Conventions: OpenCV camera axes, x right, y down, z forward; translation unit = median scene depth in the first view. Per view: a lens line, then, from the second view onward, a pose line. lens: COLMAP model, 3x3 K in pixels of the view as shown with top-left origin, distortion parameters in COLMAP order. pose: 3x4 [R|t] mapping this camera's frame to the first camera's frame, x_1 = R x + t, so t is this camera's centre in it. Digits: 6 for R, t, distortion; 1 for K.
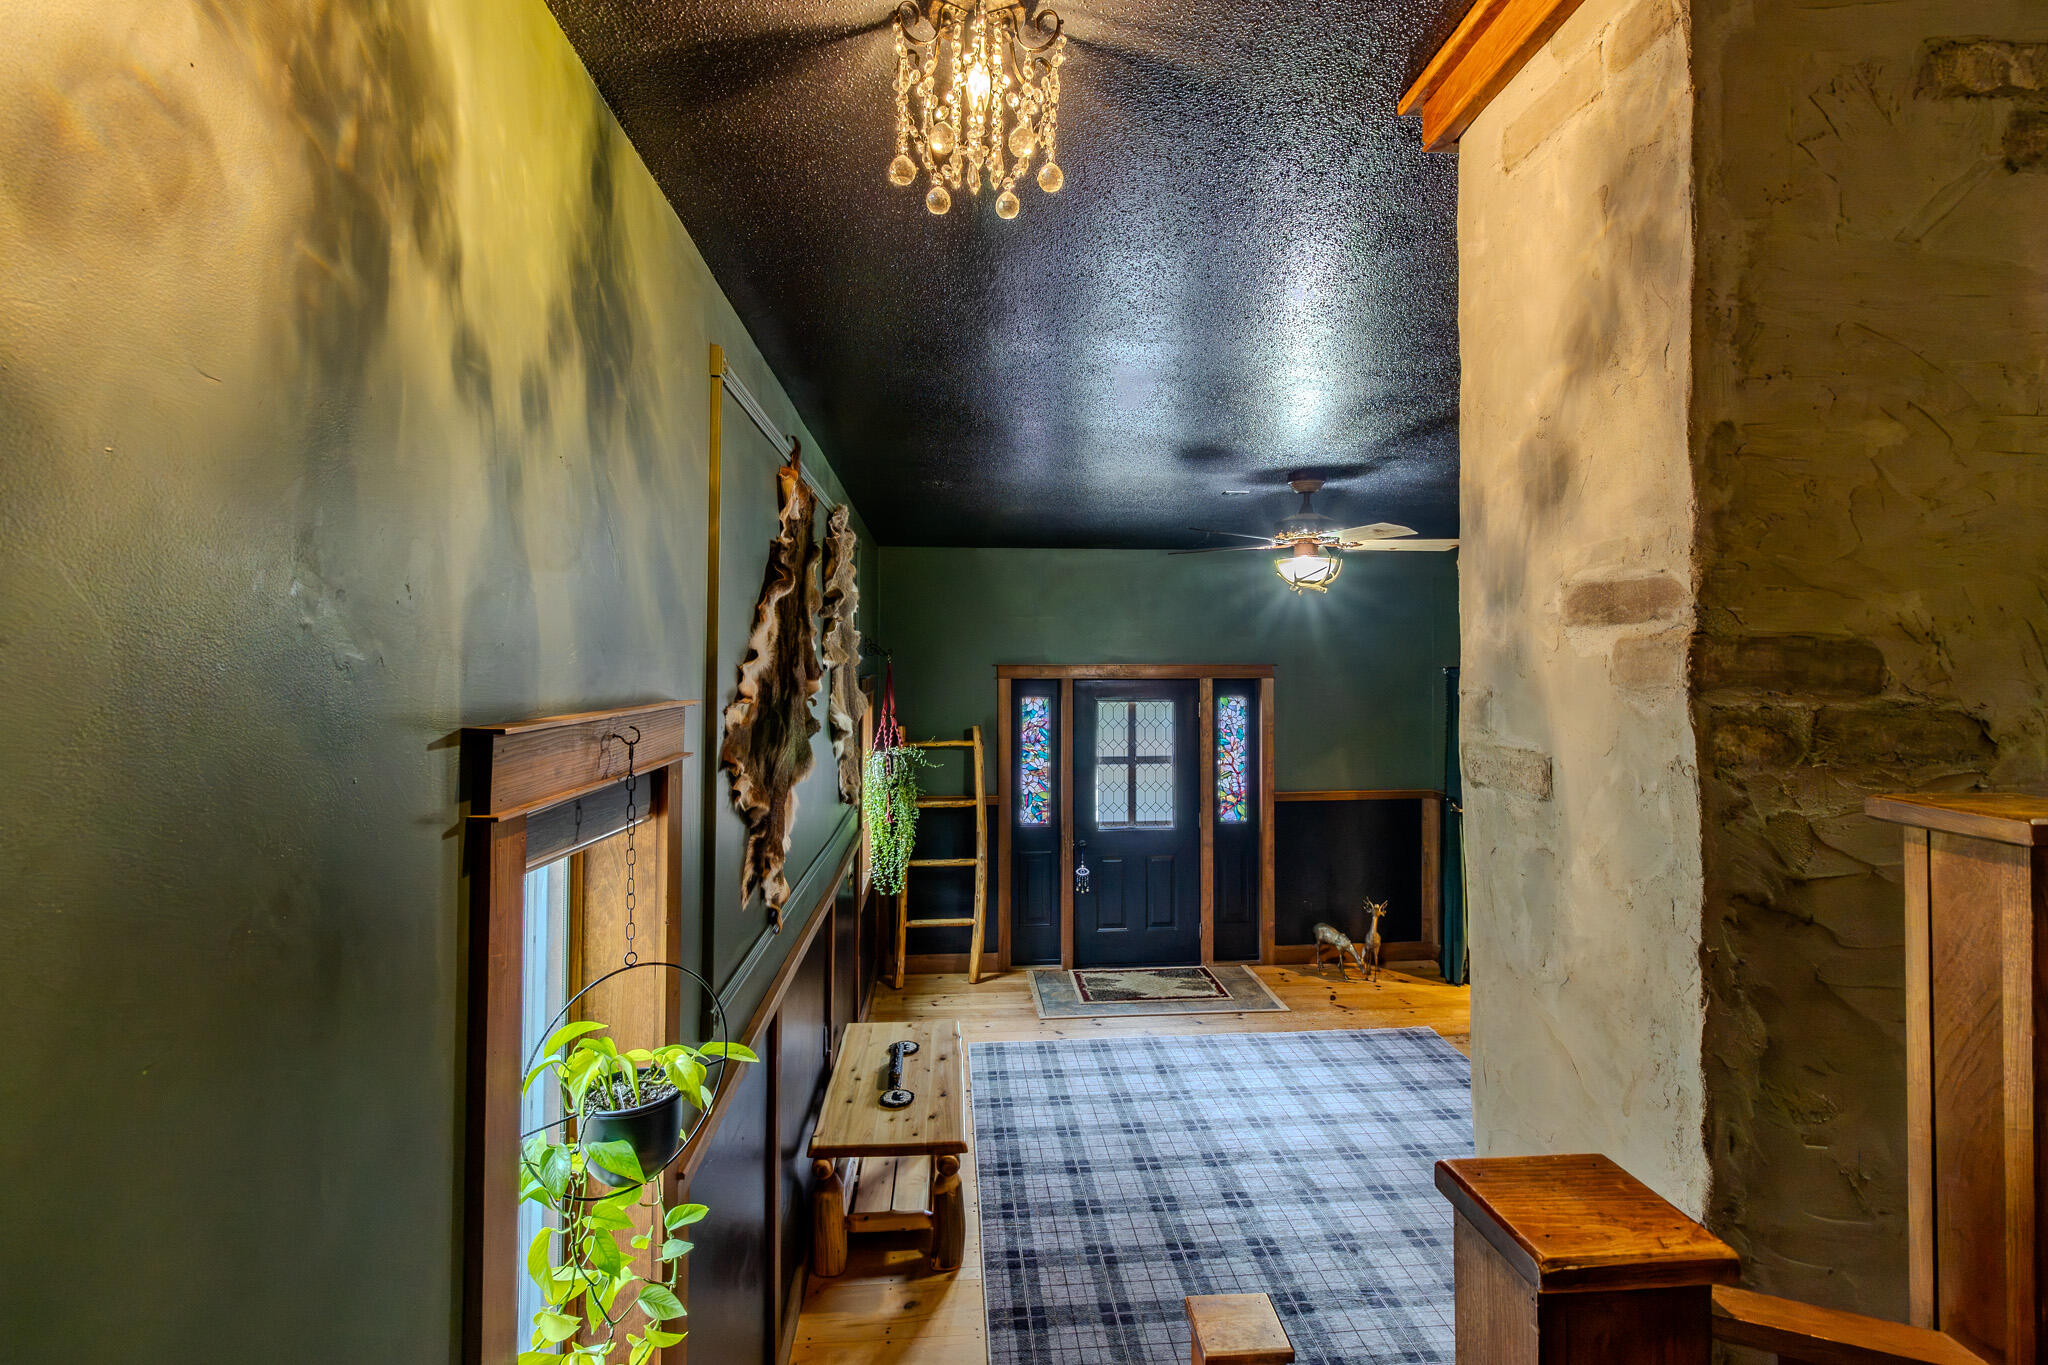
lens RADIAL K [[961.8, 0, 1024.9], [0, 961.8, 658.5], [0, 0, 1]] dist [0.000331, 0.000303]
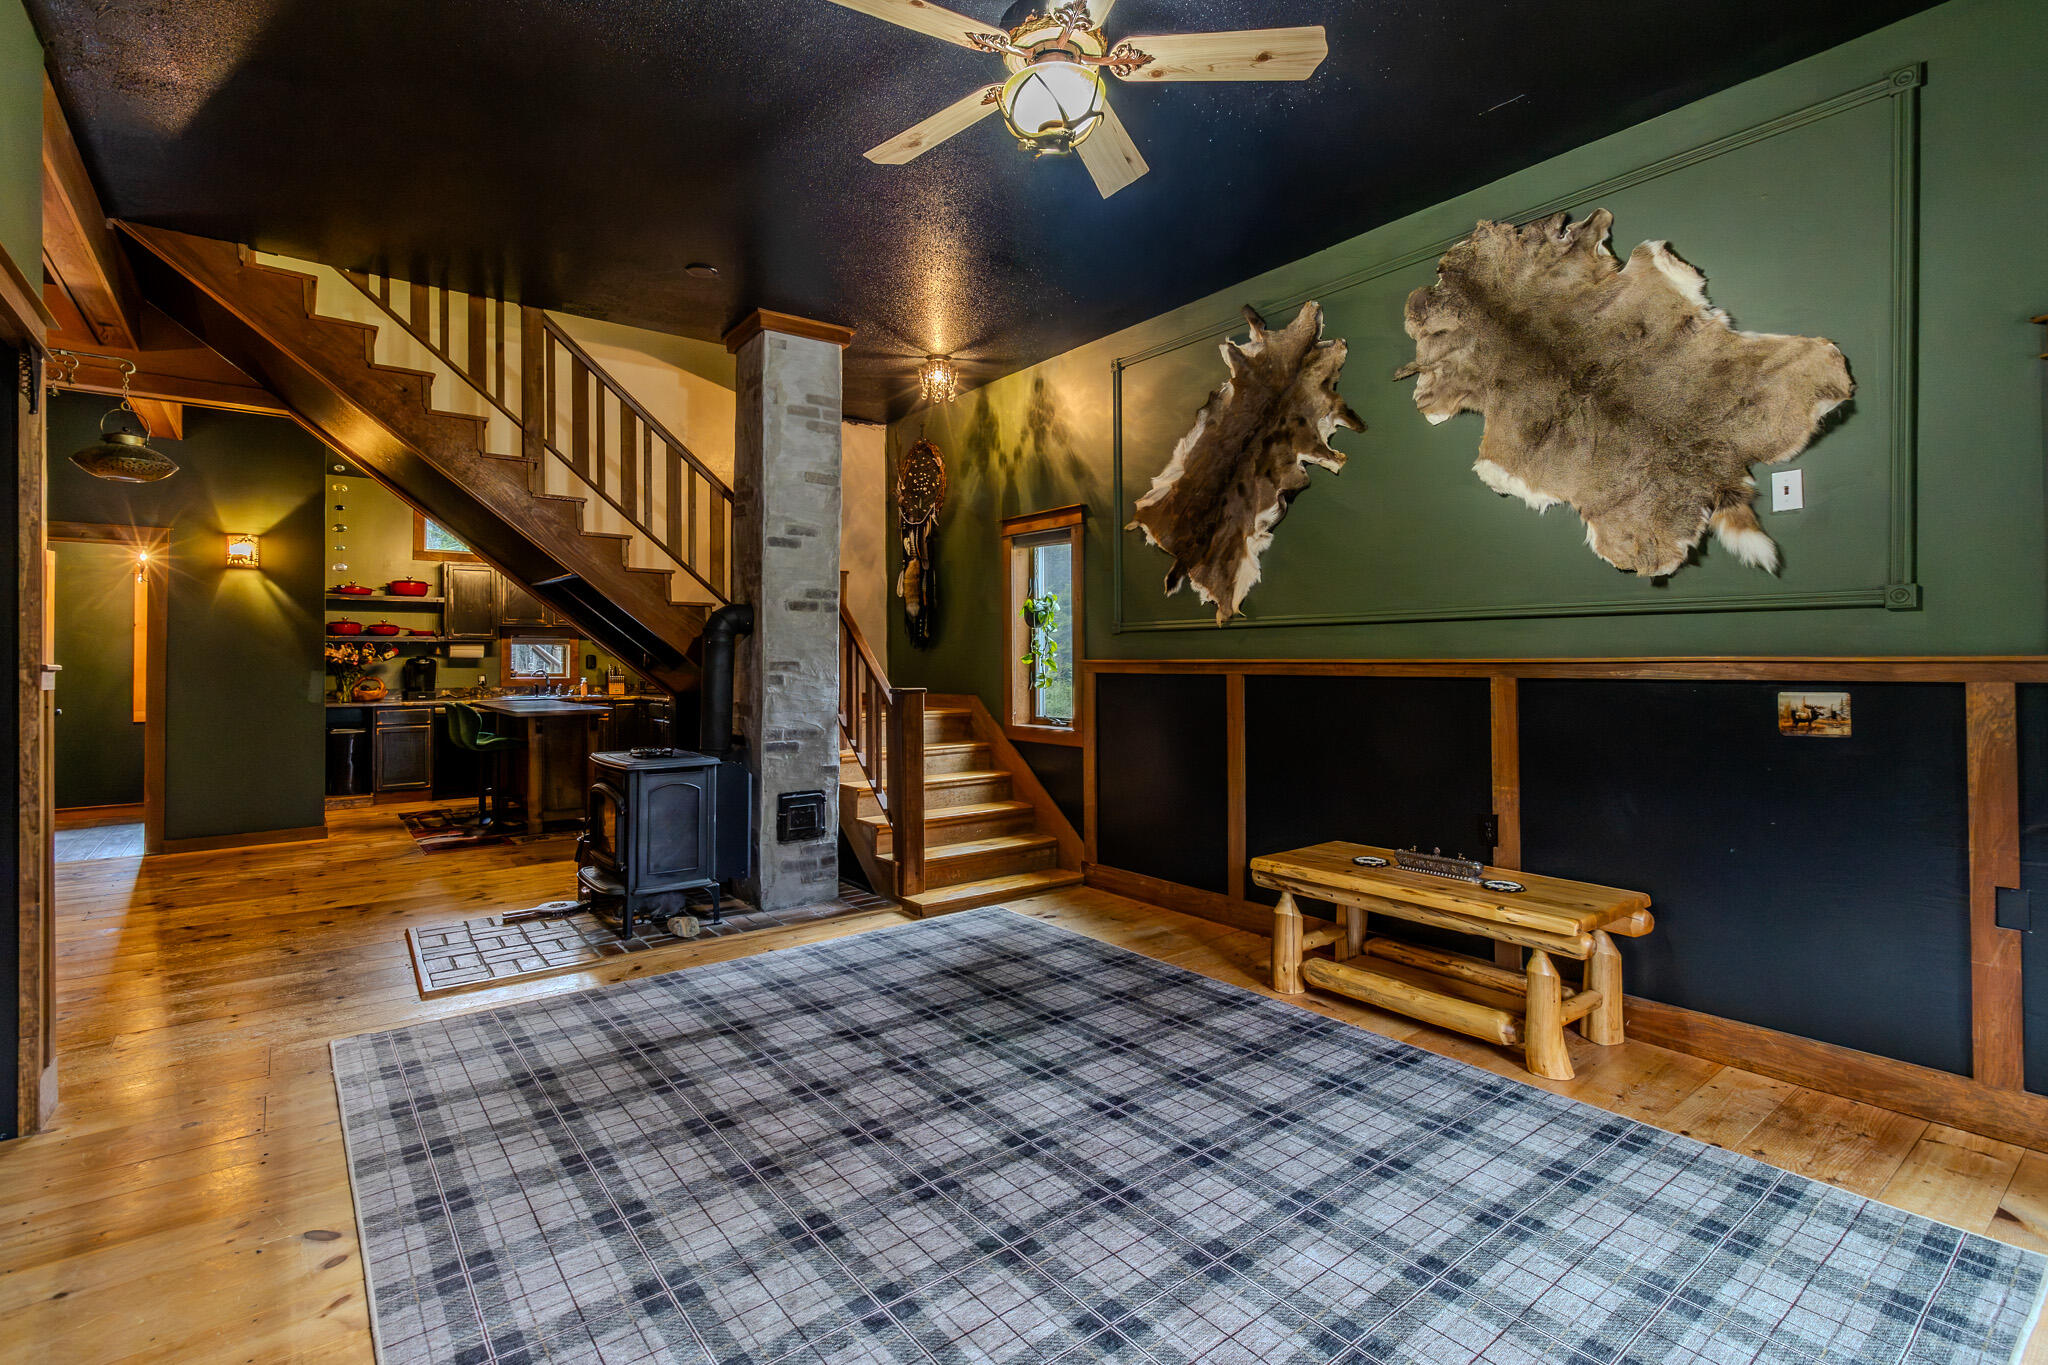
lens RADIAL K [[961.8, 0, 1024.9], [0, 961.8, 658.5], [0, 0, 1]] dist [0.000331, 0.000303]
pose [[-0.837327, -0.000747, -0.546702, 0.644567], [0.007359, 0.999893, -0.012638, 0.246912], [0.546653, -0.014605, -0.837232, 1.526699]]
